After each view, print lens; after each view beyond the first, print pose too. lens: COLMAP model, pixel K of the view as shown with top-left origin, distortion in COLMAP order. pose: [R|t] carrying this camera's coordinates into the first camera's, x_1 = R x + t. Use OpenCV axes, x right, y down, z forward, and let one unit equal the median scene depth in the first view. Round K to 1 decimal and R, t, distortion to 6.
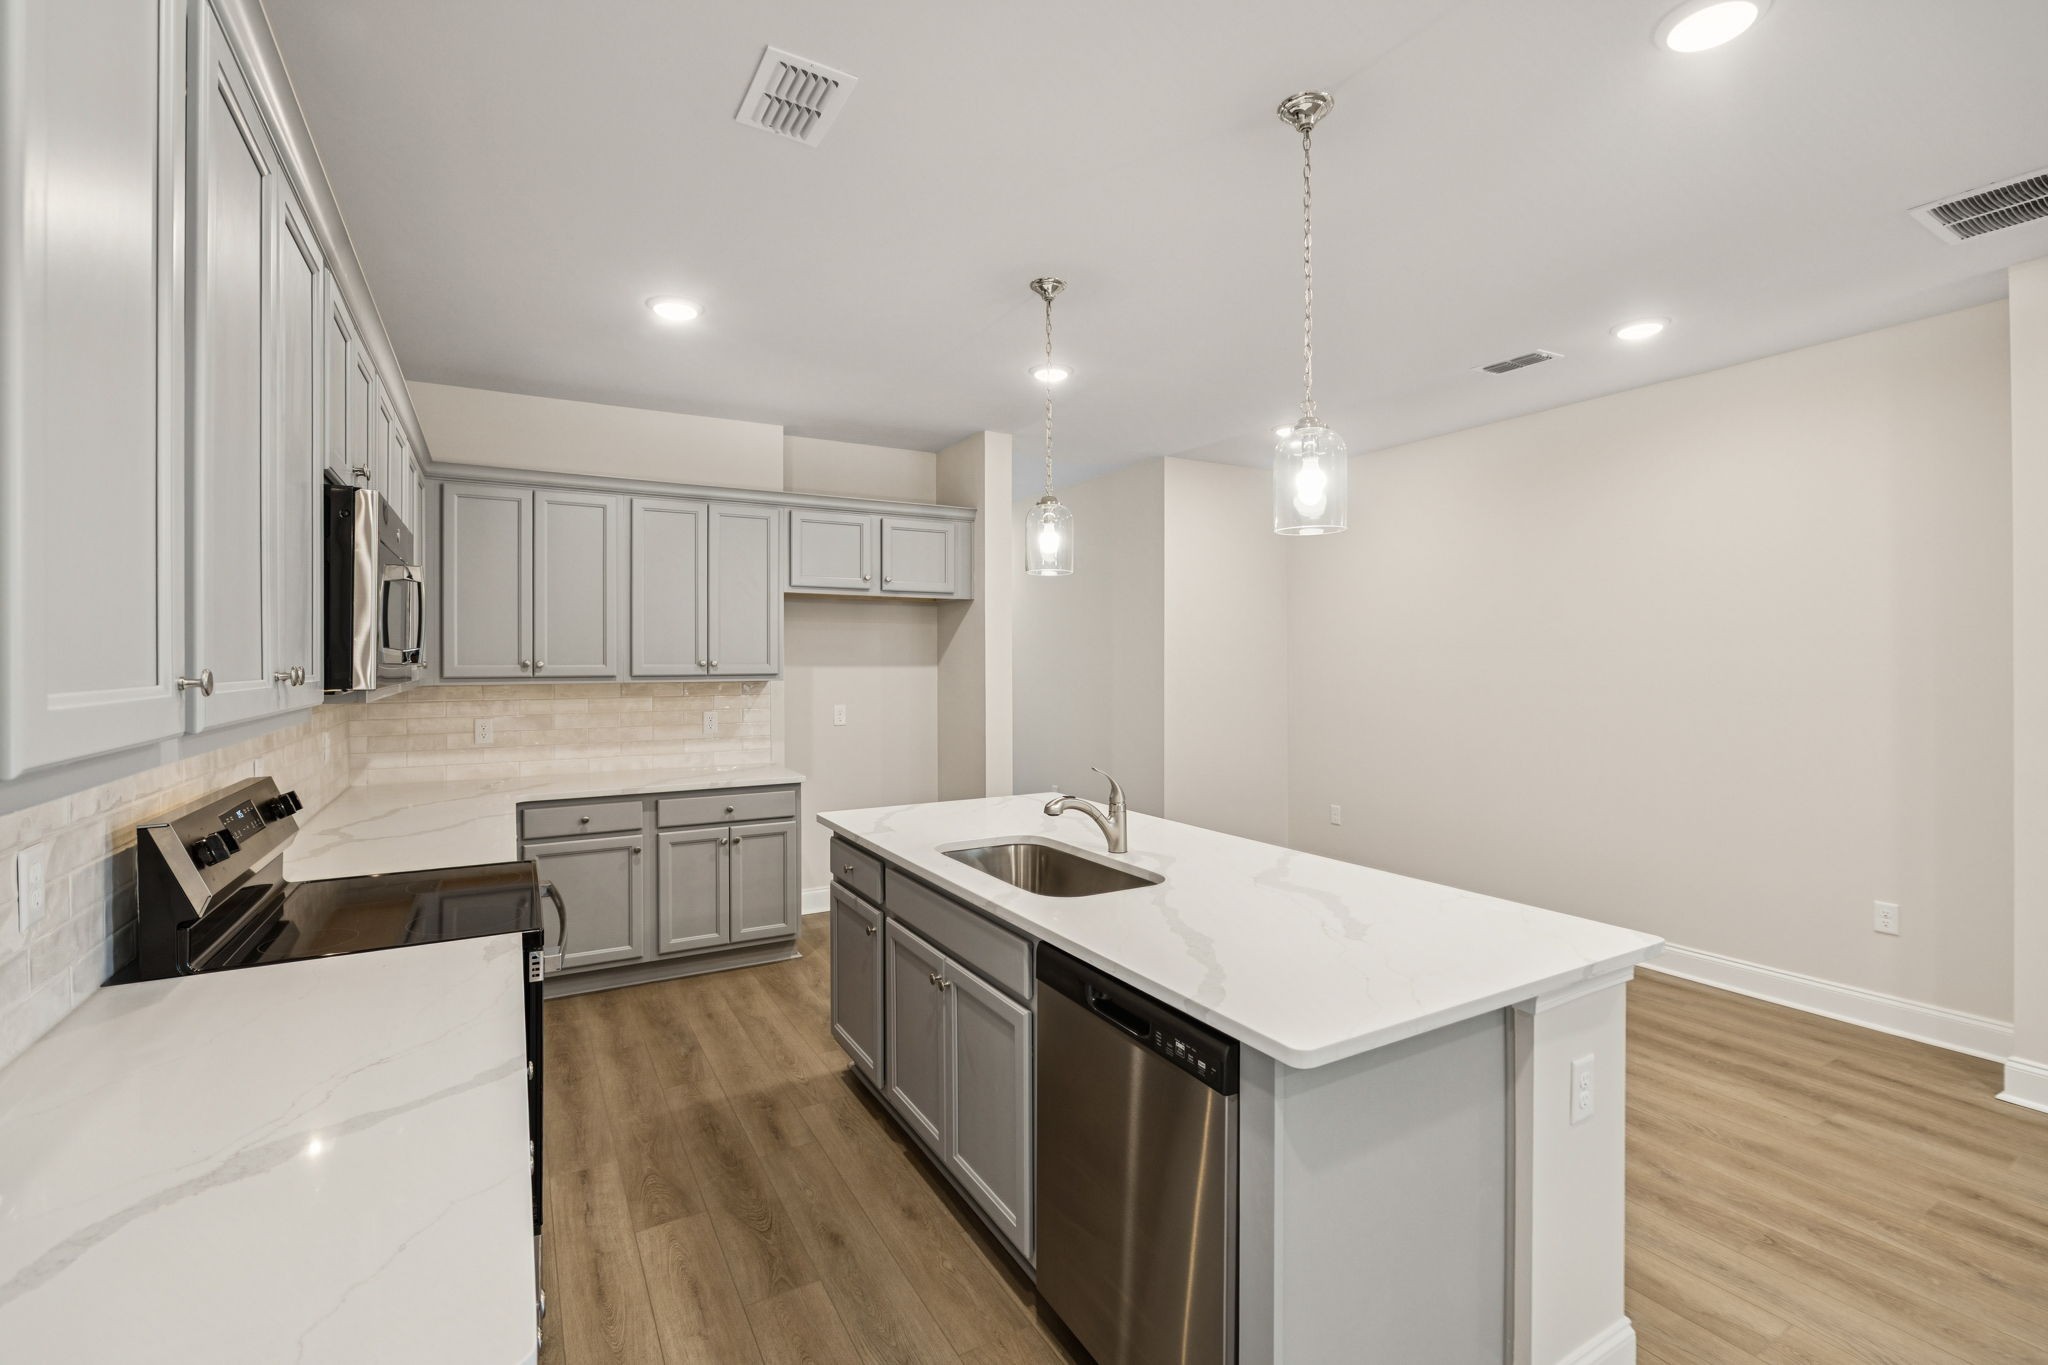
lens RADIAL K [[857.9, 0, 1025.5], [0, 857.9, 655.2], [0, 0, 1]] dist [-0.007349, 0.000813]
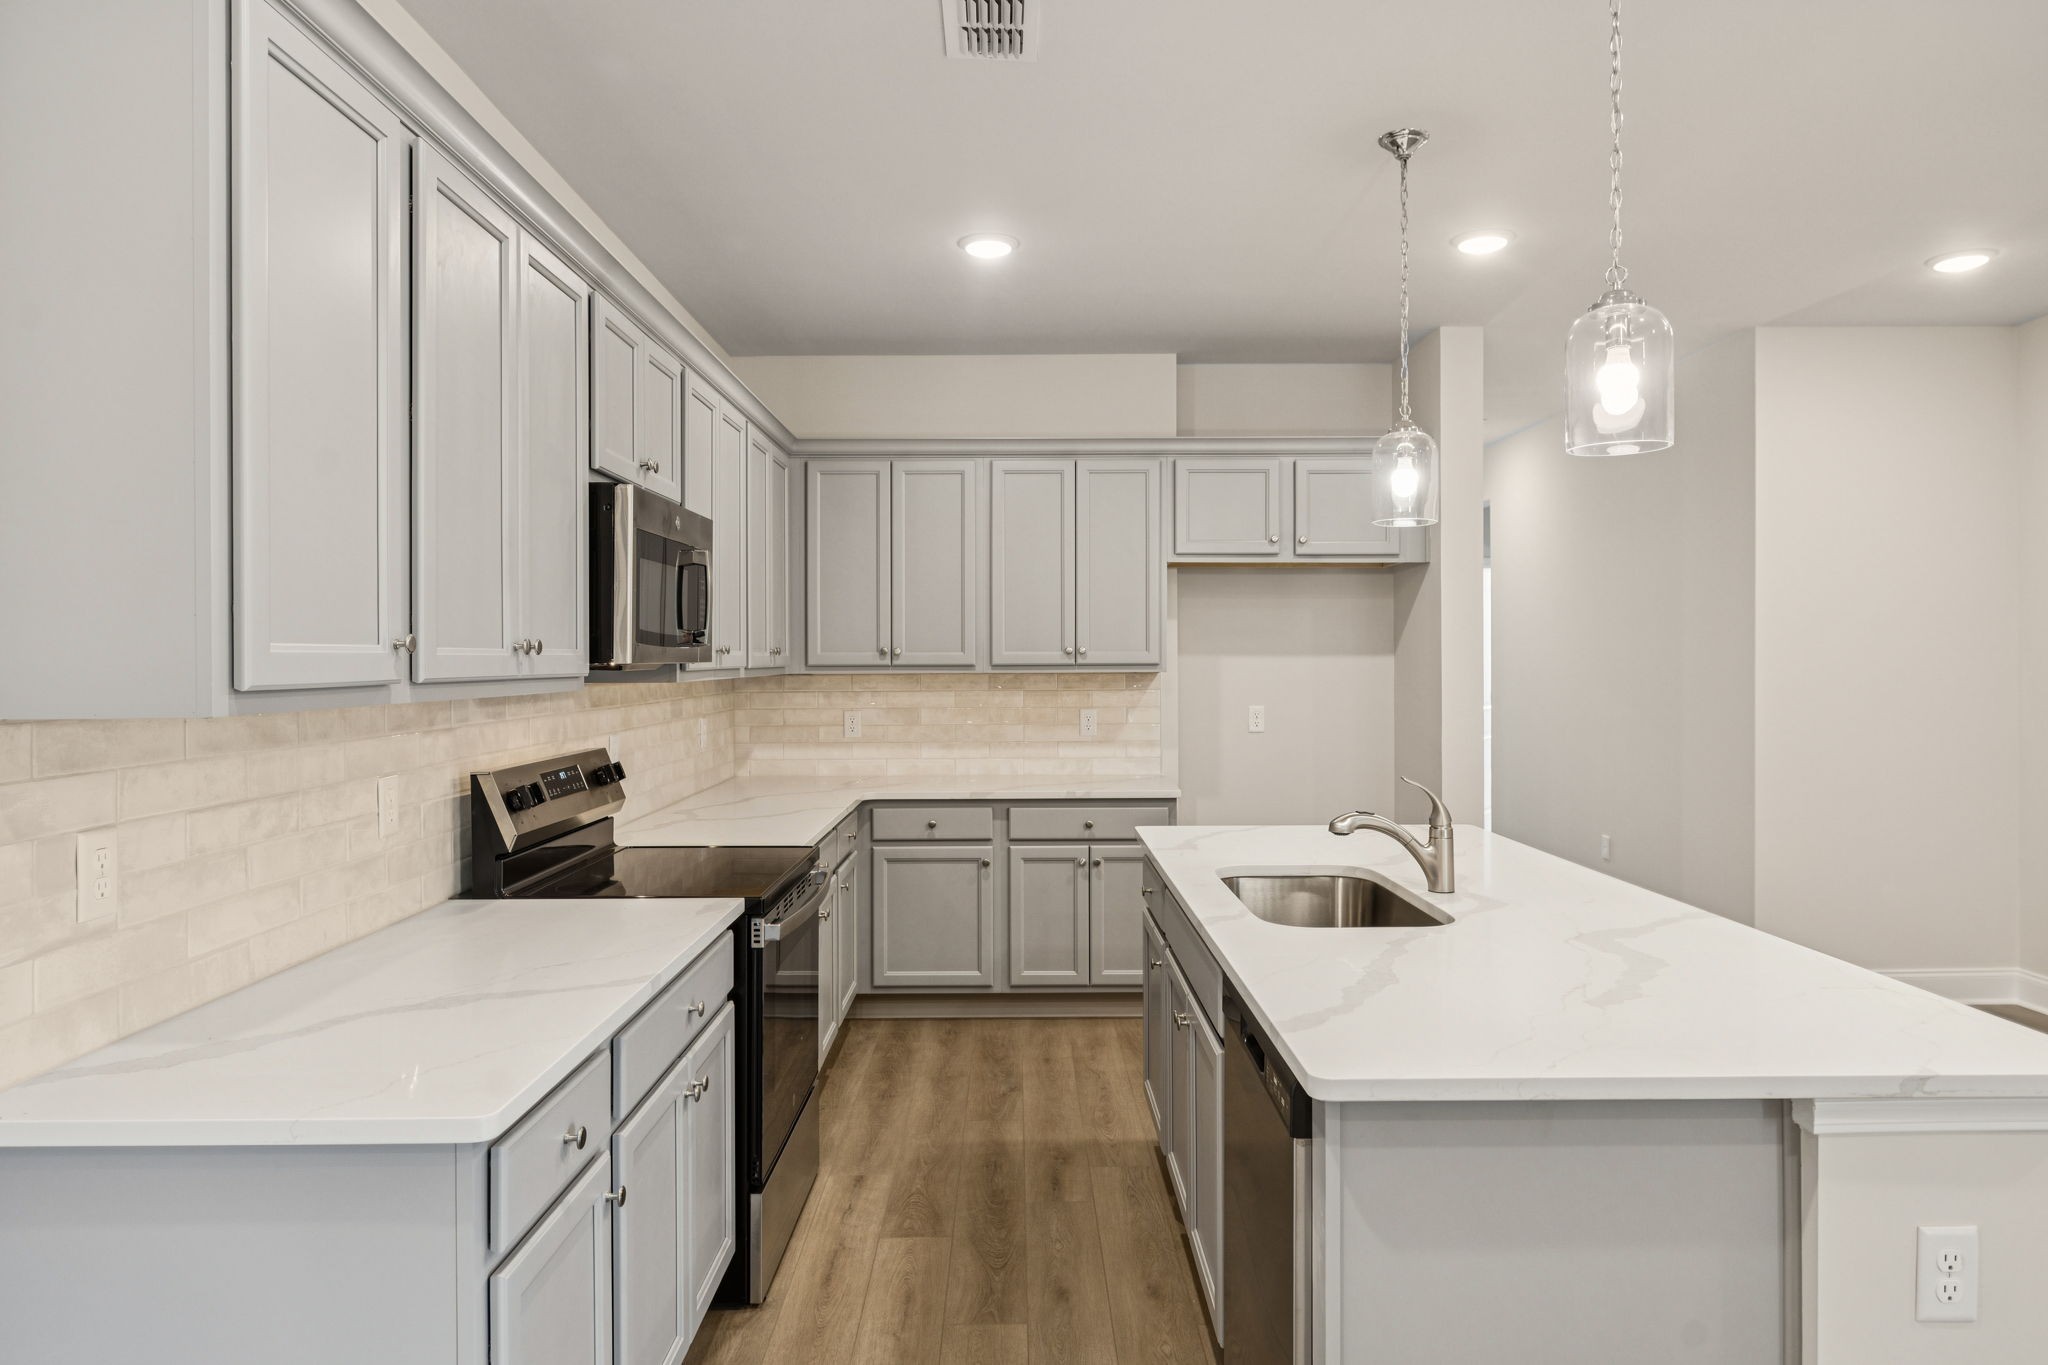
lens RADIAL K [[1162.3, 0, 1026.9], [0, 1162.3, 645.8], [0, 0, 1]] dist [0.000428, 0.000087]
pose [[0.887460, -0.004840, -0.460859, 0.134880], [0.004850, 0.999988, -0.001161, 0.007201], [0.460859, -0.001204, 0.887473, -0.035879]]
